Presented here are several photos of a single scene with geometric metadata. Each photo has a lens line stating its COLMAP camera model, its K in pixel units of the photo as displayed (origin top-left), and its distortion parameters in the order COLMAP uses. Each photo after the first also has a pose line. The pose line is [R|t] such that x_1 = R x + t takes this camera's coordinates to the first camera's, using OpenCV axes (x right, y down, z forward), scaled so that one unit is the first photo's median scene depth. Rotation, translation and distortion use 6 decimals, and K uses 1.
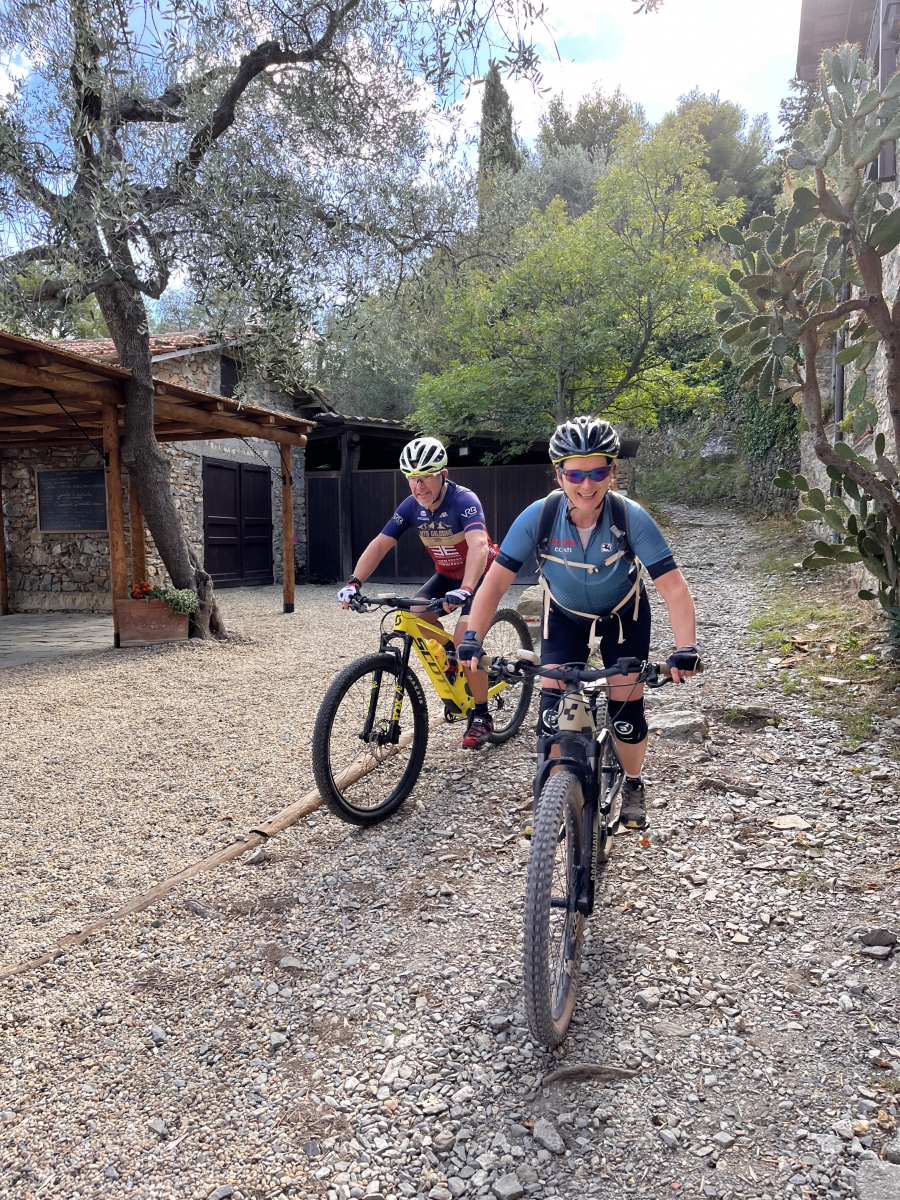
lens RADIAL K [[891.5, 0, 443.9], [0, 891.5, 608.7], [0, 0, 1]] dist [0.058982, -0.077397]
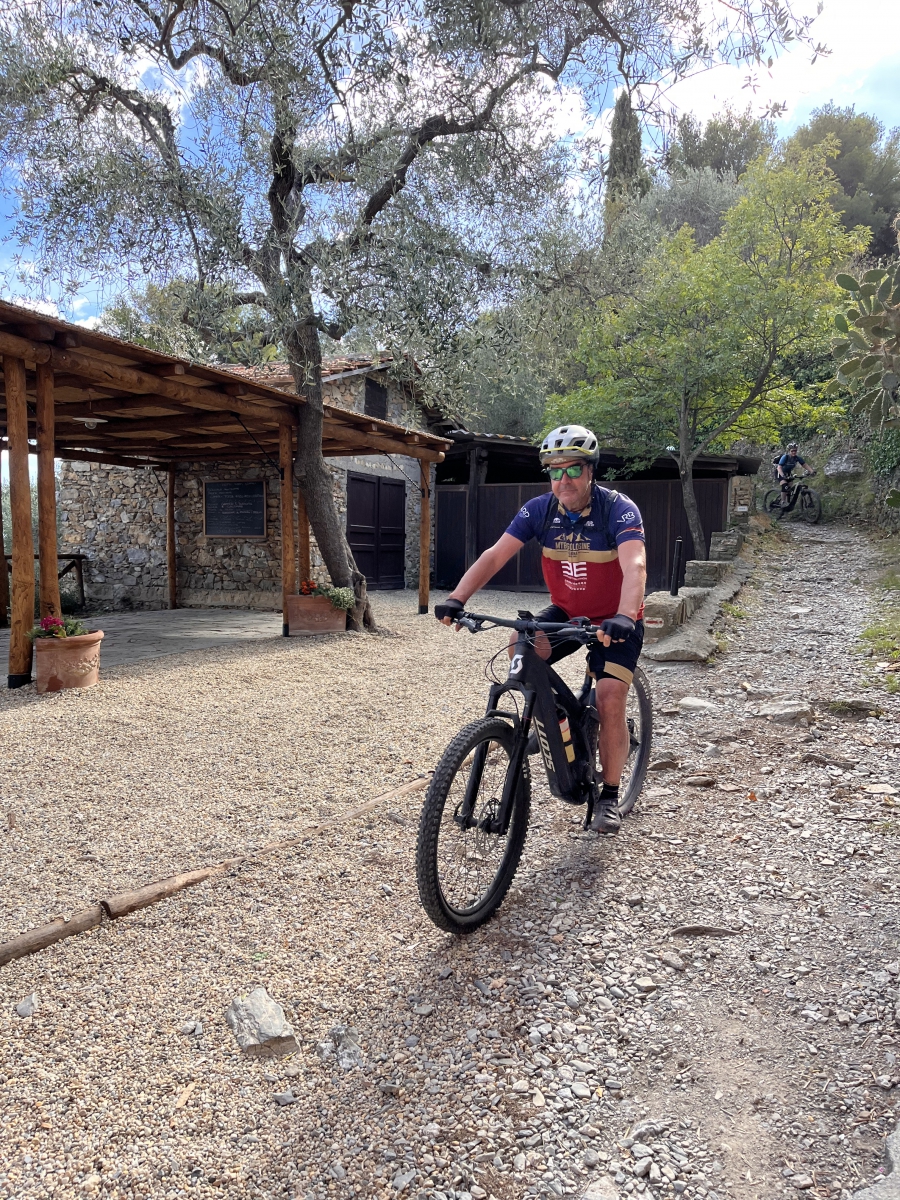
lens RADIAL K [[891.5, 0, 443.4], [0, 891.5, 604.5], [0, 0, 1]] dist [0.058982, -0.077397]
pose [[0.991945, 0.028682, -0.123378, -0.031495], [-0.030945, 0.999385, -0.016465, 0.022006], [0.122829, 0.020151, 0.992223, -0.171856]]
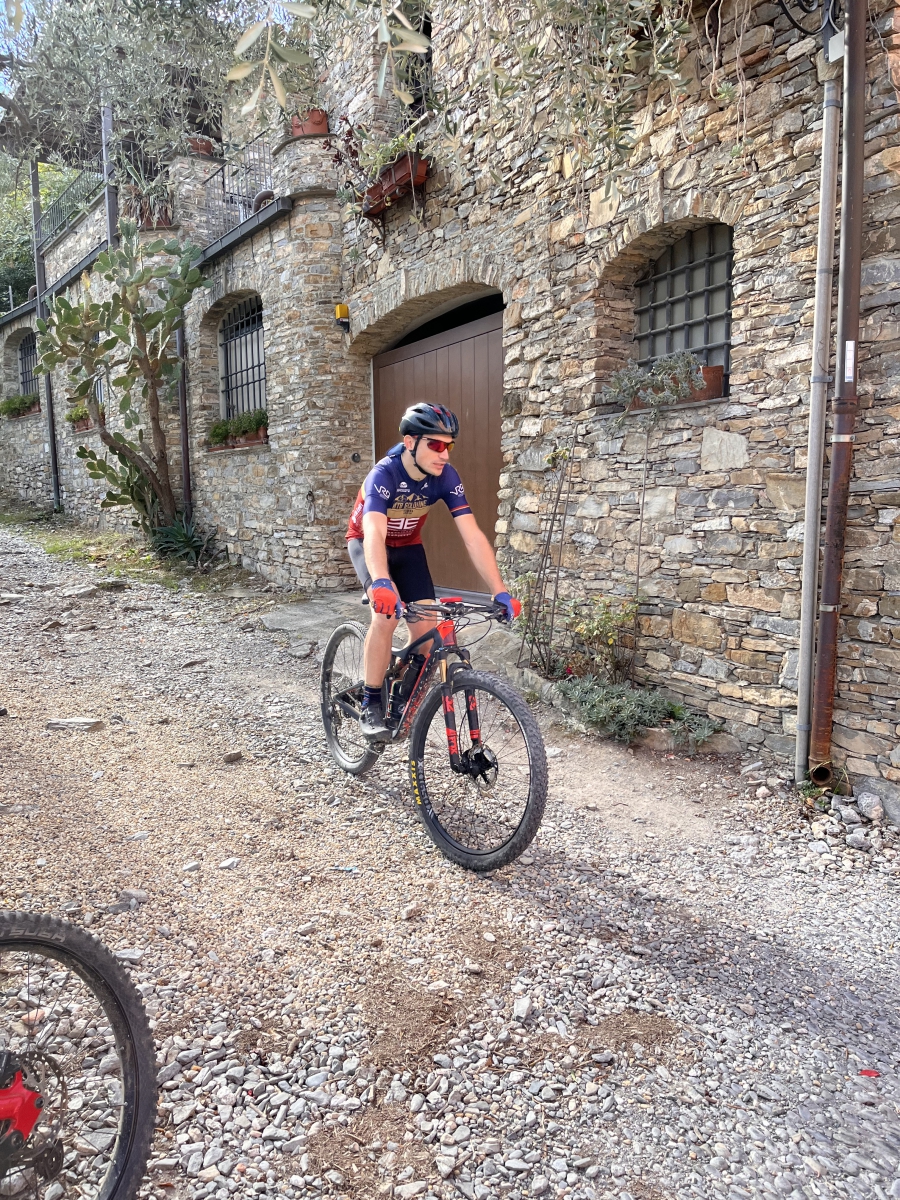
lens RADIAL K [[891.5, 0, 456.9], [0, 891.5, 596.4], [0, 0, 1]] dist [0.058982, -0.077397]
pose [[0.563139, -0.082296, 0.822254, -0.673299], [0.075480, 0.995992, 0.047990, 0.098147], [-0.822908, 0.035039, 0.567093, -0.512232]]
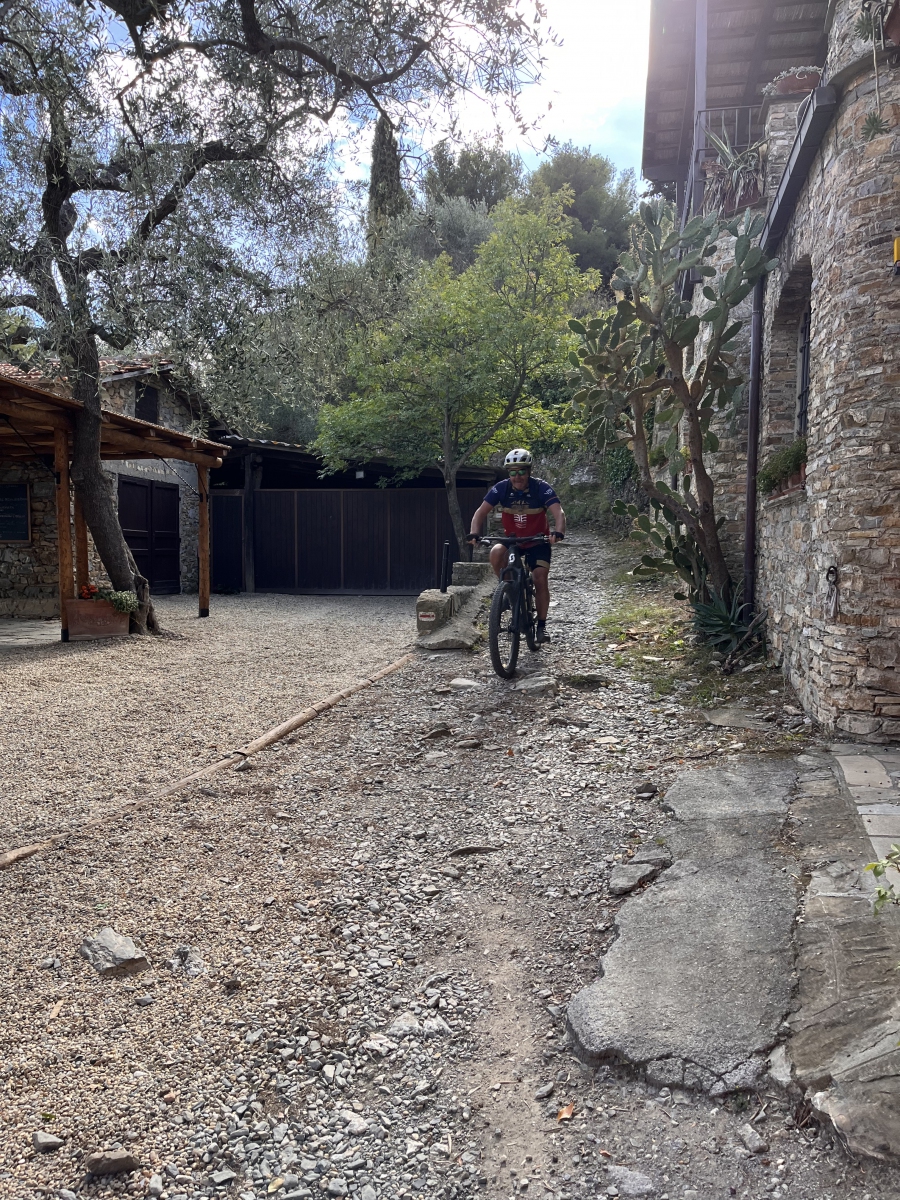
lens RADIAL K [[891.5, 0, 442.8], [0, 891.5, 601.7], [0, 0, 1]] dist [0.058982, -0.077397]
pose [[0.991623, 0.006266, 0.129013, -0.050250], [-0.002484, 0.999563, -0.029459, 0.036677], [-0.129141, 0.028892, 0.991205, -0.292392]]
